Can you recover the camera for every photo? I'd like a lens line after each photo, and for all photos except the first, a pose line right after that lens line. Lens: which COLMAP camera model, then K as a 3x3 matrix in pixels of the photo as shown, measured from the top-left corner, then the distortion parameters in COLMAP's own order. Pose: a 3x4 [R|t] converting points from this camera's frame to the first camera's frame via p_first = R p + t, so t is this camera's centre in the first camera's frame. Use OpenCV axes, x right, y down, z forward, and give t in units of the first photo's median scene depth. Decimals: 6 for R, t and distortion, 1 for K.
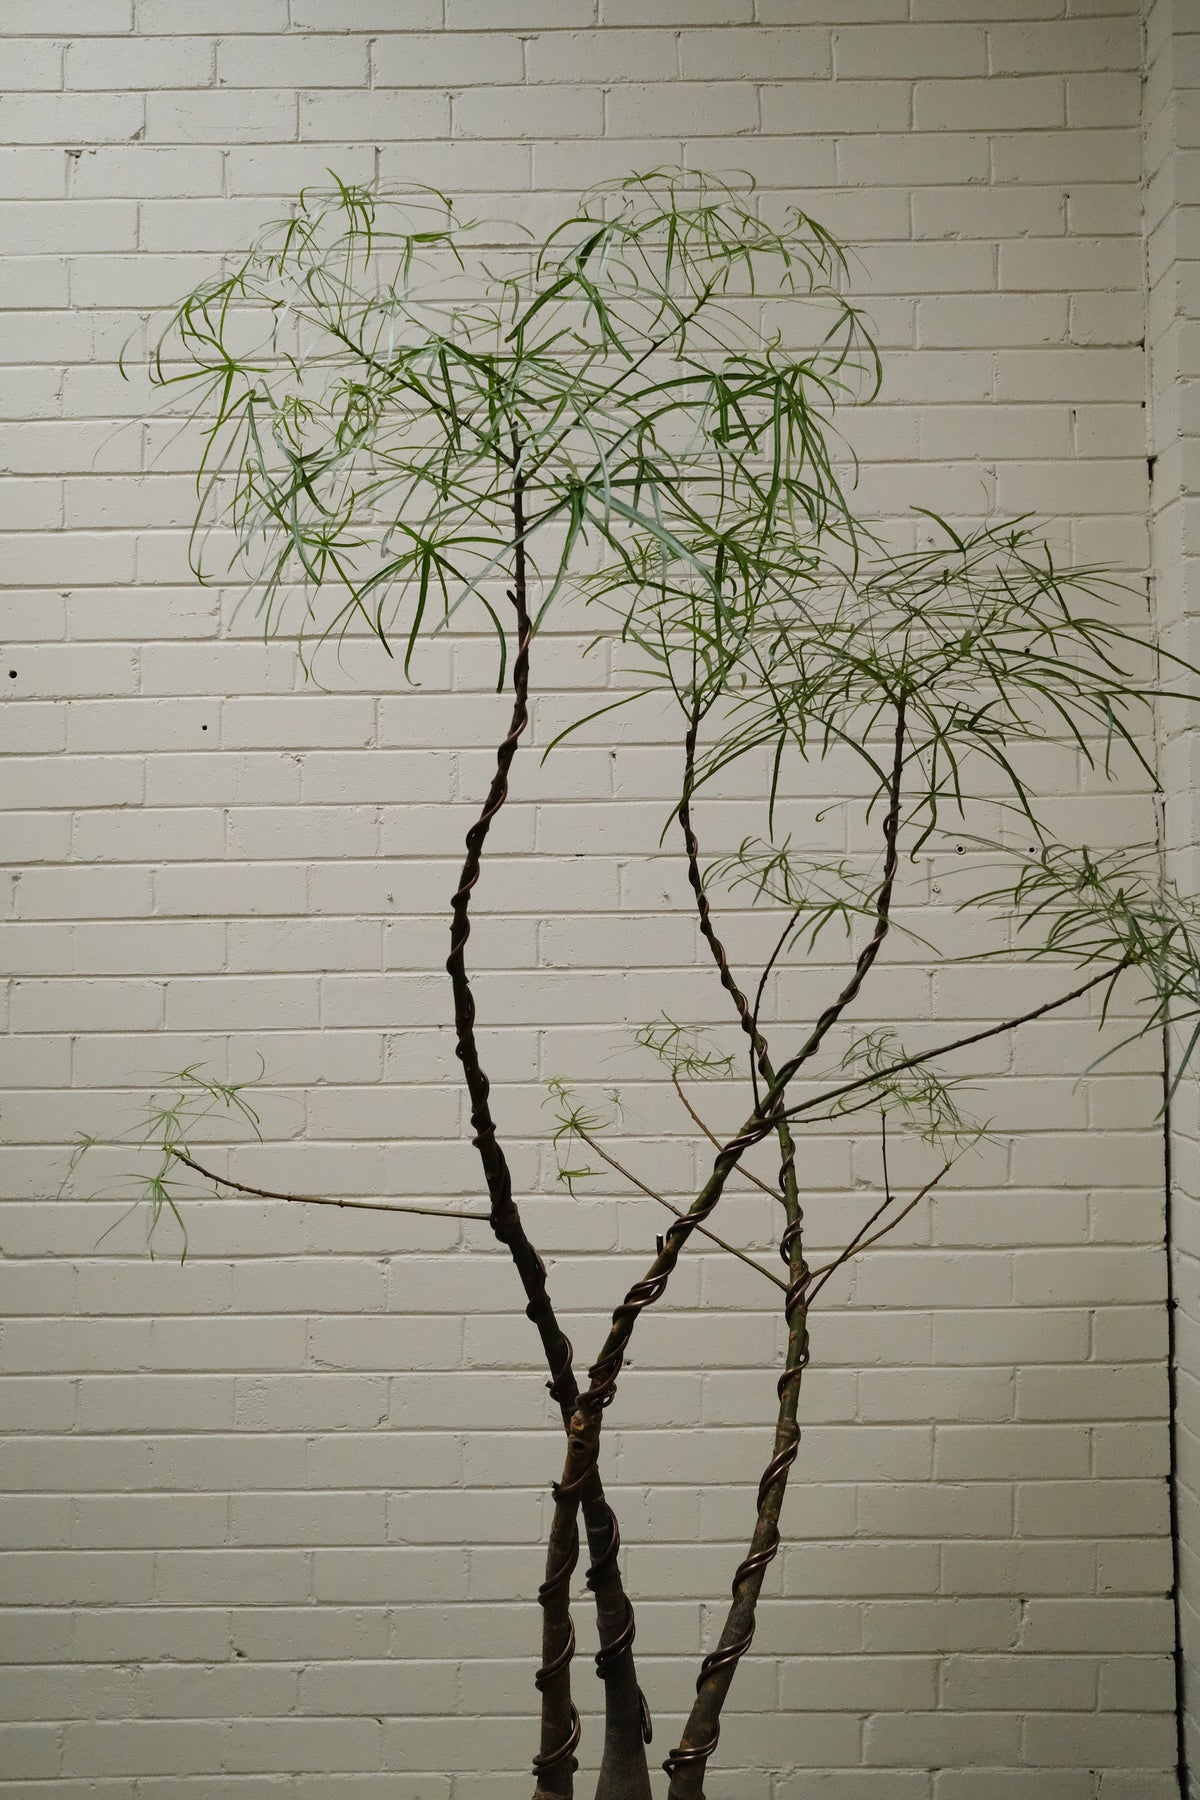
lens RADIAL K [[1836.0, 0, 598.9], [0, 1836.0, 892.8], [0, 0, 1]] dist [-0.058235, 0.151175]
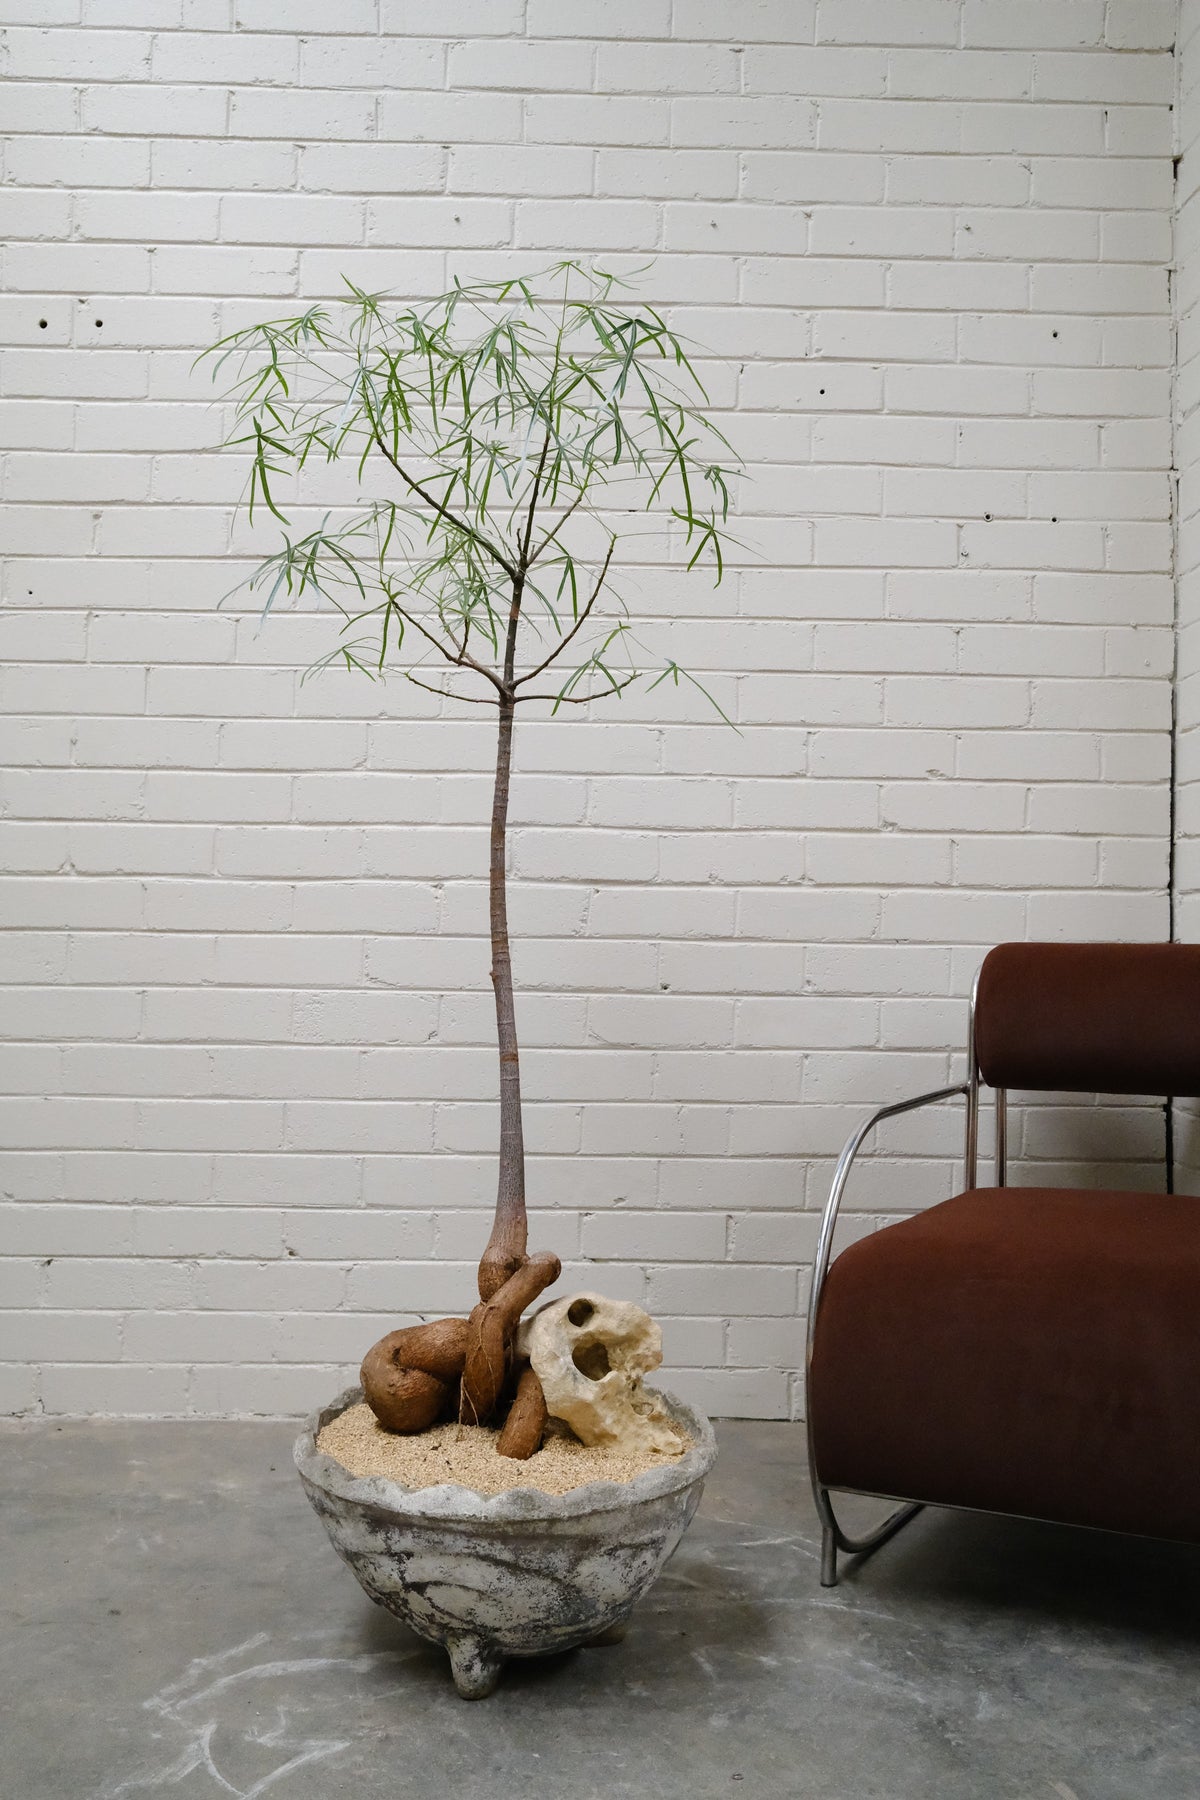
lens RADIAL K [[1836.0, 0, 598.9], [0, 1836.0, 892.8], [0, 0, 1]] dist [-0.058235, 0.151175]
pose [[0.999234, 0.027320, 0.028003, -0.054026], [-0.027545, 0.999591, 0.007652, 0.195172], [-0.027783, -0.008417, 0.999579, -0.063426]]
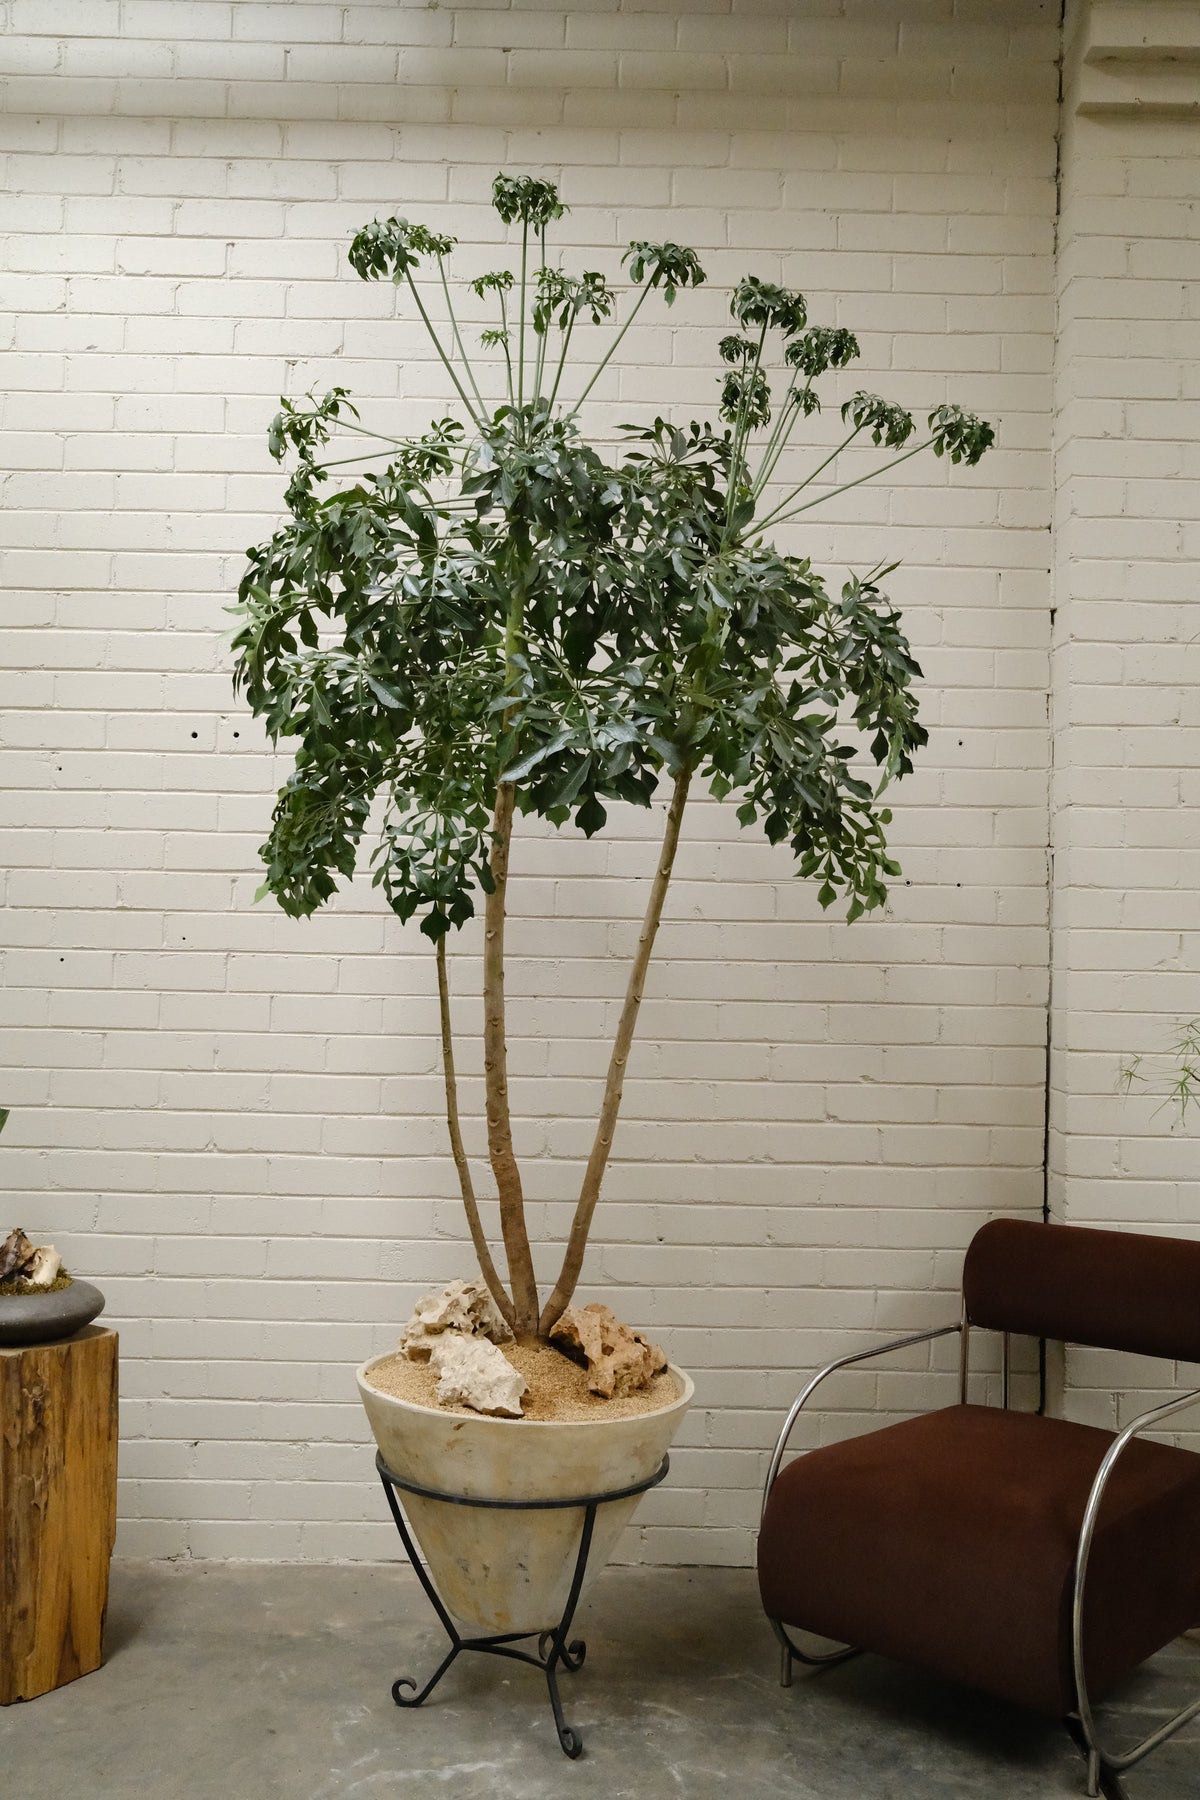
lens RADIAL K [[1836.0, 0, 598.9], [0, 1836.0, 892.8], [0, 0, 1]] dist [-0.058235, 0.151175]
pose [[0.999318, 0.033321, 0.015939, -0.063098], [-0.033372, 0.999439, 0.002934, -0.012449], [-0.015833, -0.003463, 0.999869, -0.408718]]
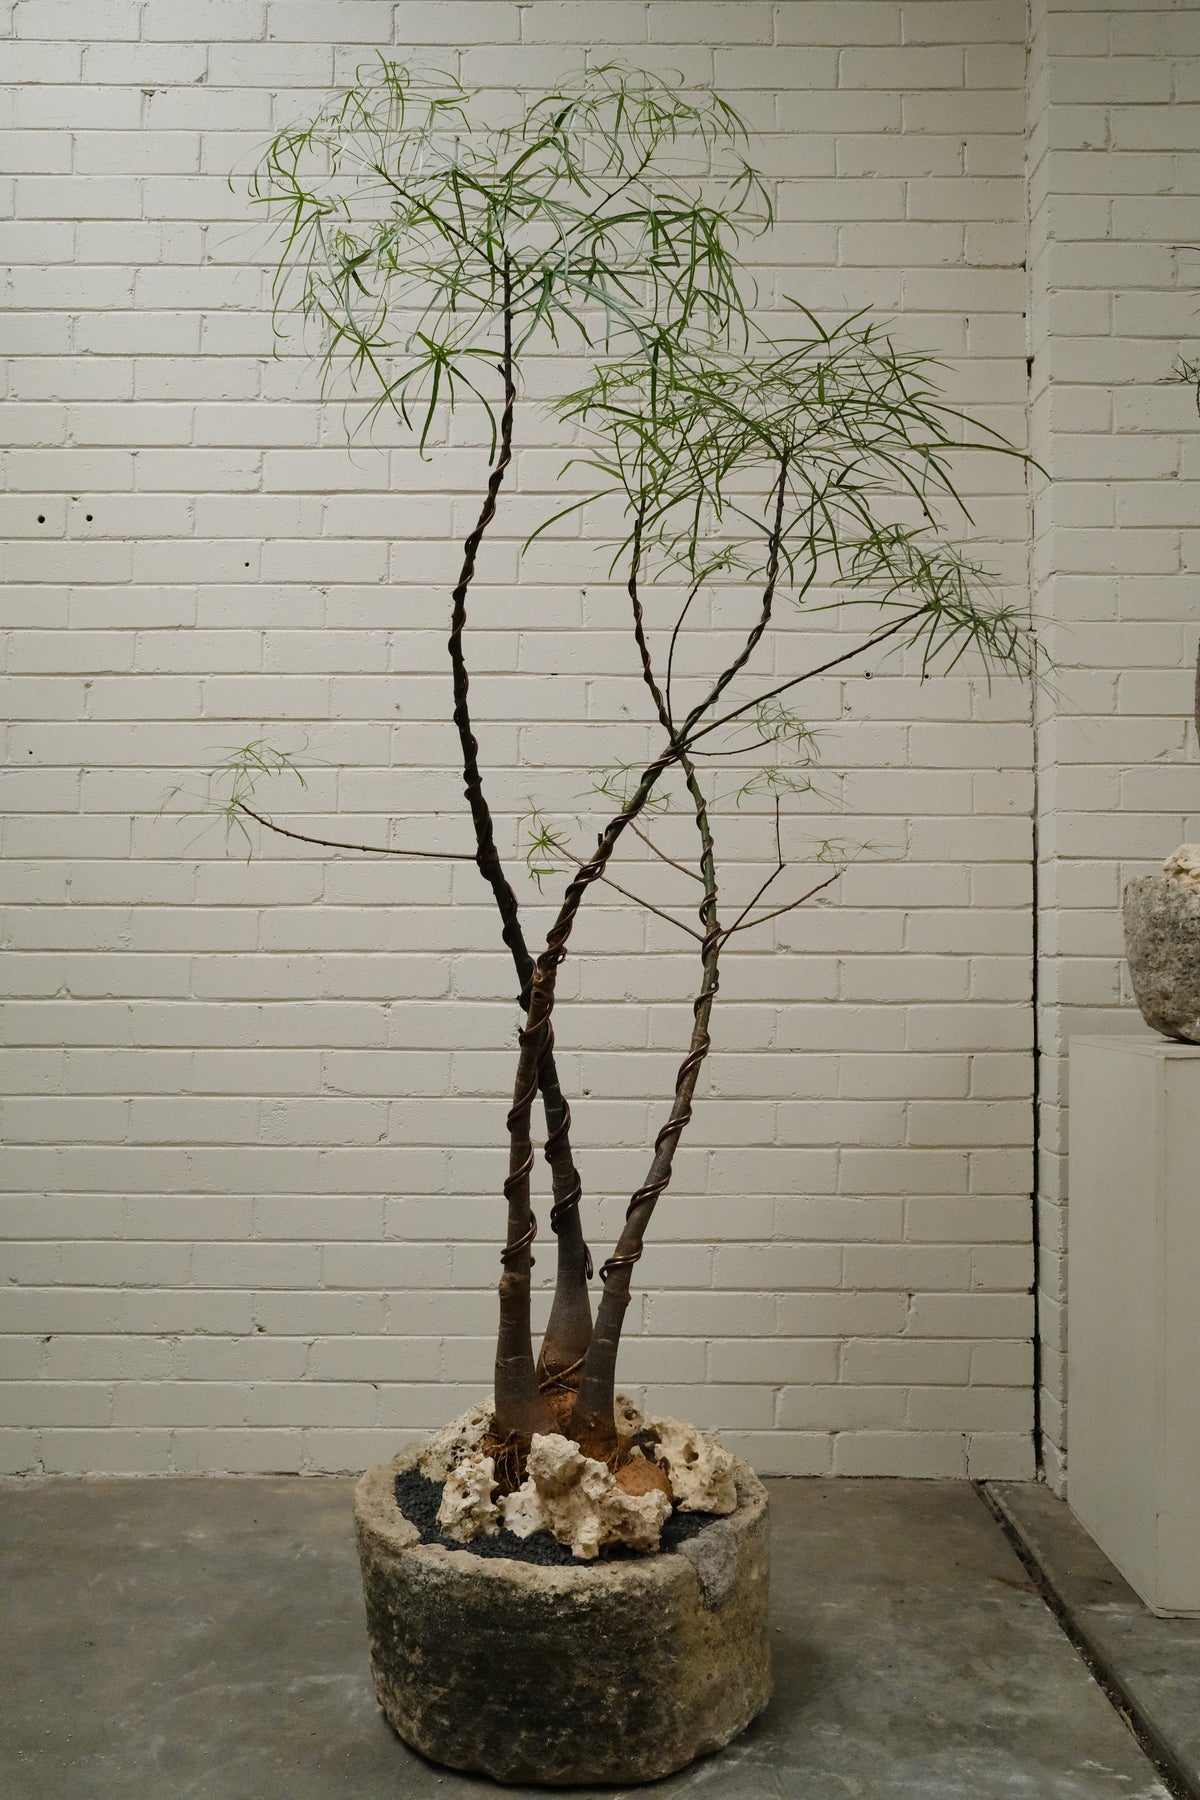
lens RADIAL K [[1836.0, 0, 598.9], [0, 1836.0, 892.8], [0, 0, 1]] dist [-0.058235, 0.151175]
pose [[0.999826, 0.017406, 0.006657, 0.013535], [-0.017297, 0.999721, -0.016107, 0.144442], [-0.006936, 0.015989, 0.999848, -0.212344]]
